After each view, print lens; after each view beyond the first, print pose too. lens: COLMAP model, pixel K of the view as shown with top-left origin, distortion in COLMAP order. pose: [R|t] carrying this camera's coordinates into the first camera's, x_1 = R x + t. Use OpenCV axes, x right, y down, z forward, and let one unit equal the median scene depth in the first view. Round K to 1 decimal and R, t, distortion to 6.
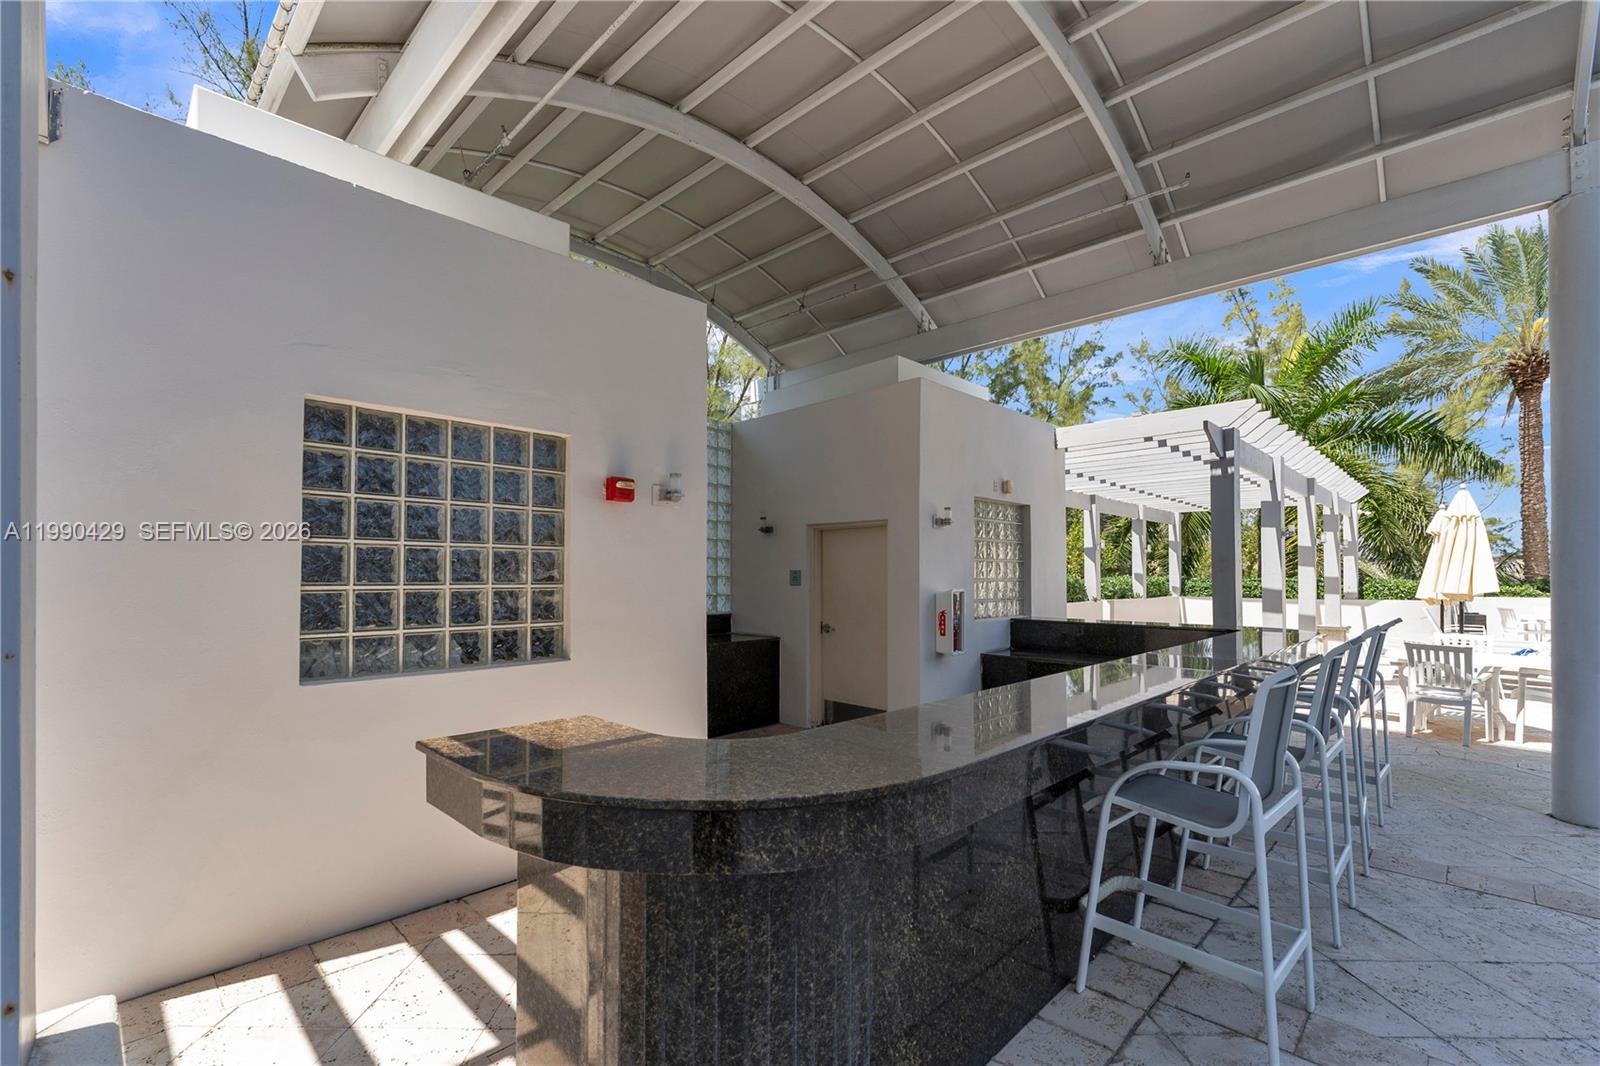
lens RADIAL K [[688.5, 0, 776.6], [0, 688.5, 570.9], [0, 0, 1]] dist [-0.001919, -0.000490]
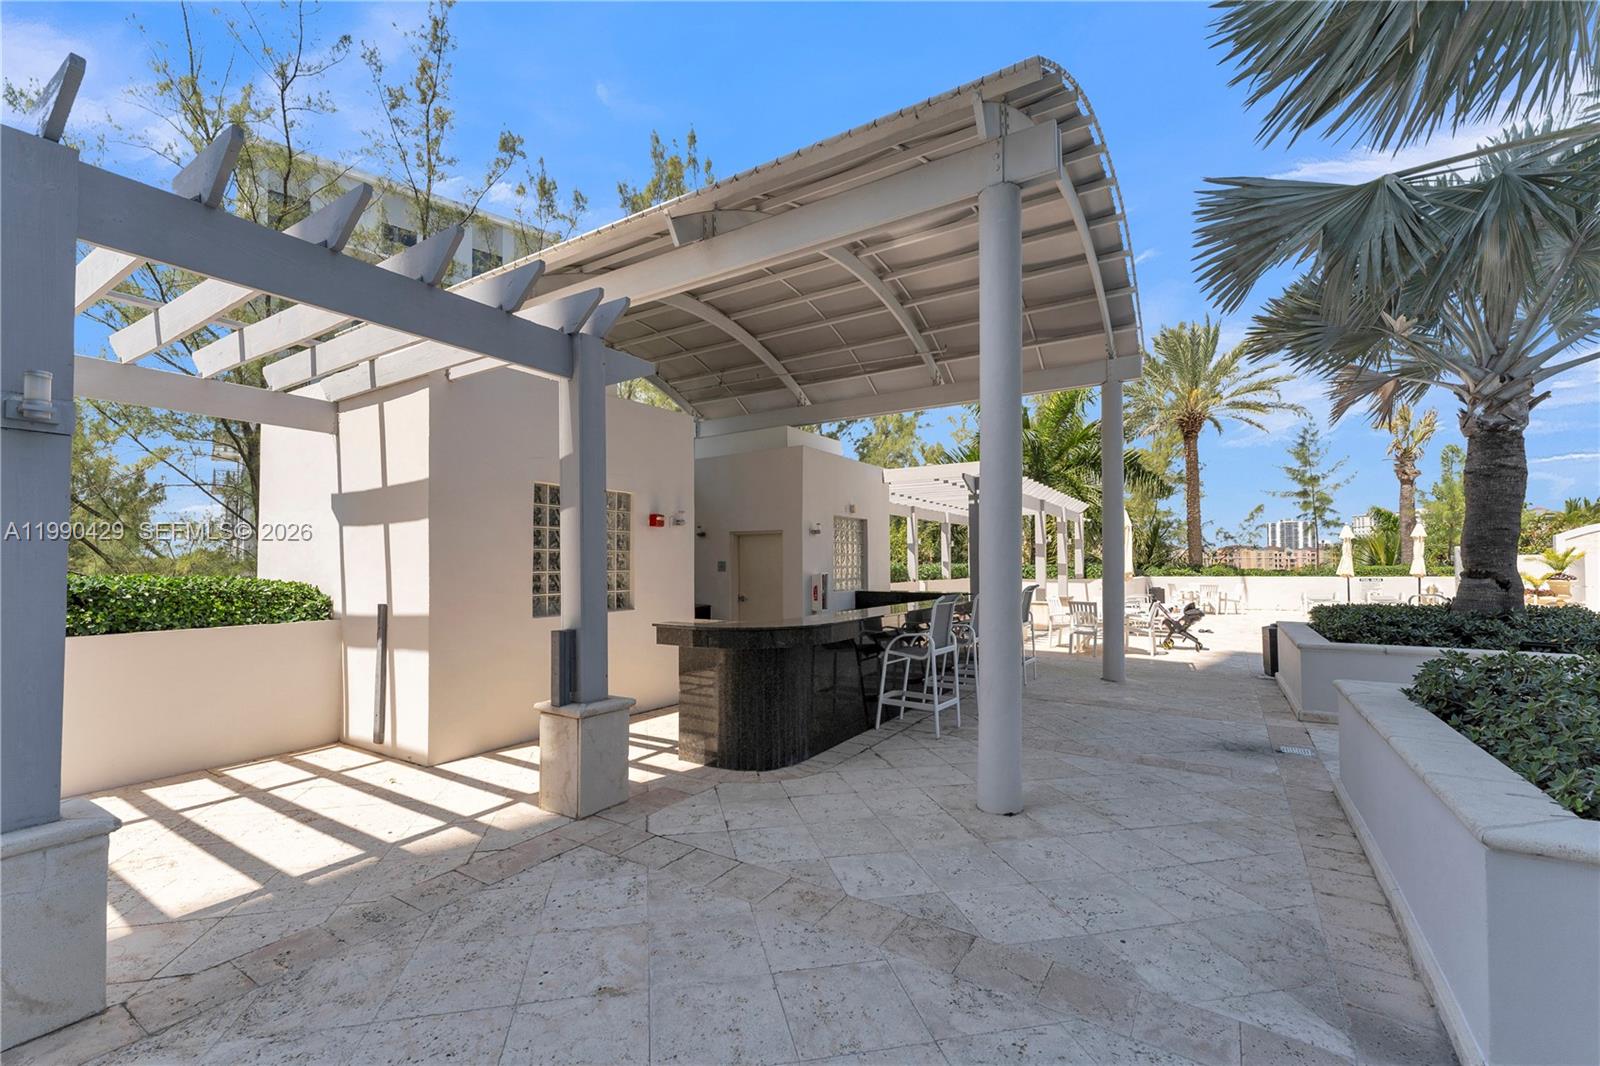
lens RADIAL K [[688.5, 0, 776.6], [0, 688.5, 570.9], [0, 0, 1]] dist [-0.001919, -0.000490]
pose [[0.979462, -0.007397, 0.201496, -0.165454], [0.003982, 0.999842, 0.017347, -0.005956], [-0.201592, -0.016188, 0.979336, -0.540906]]
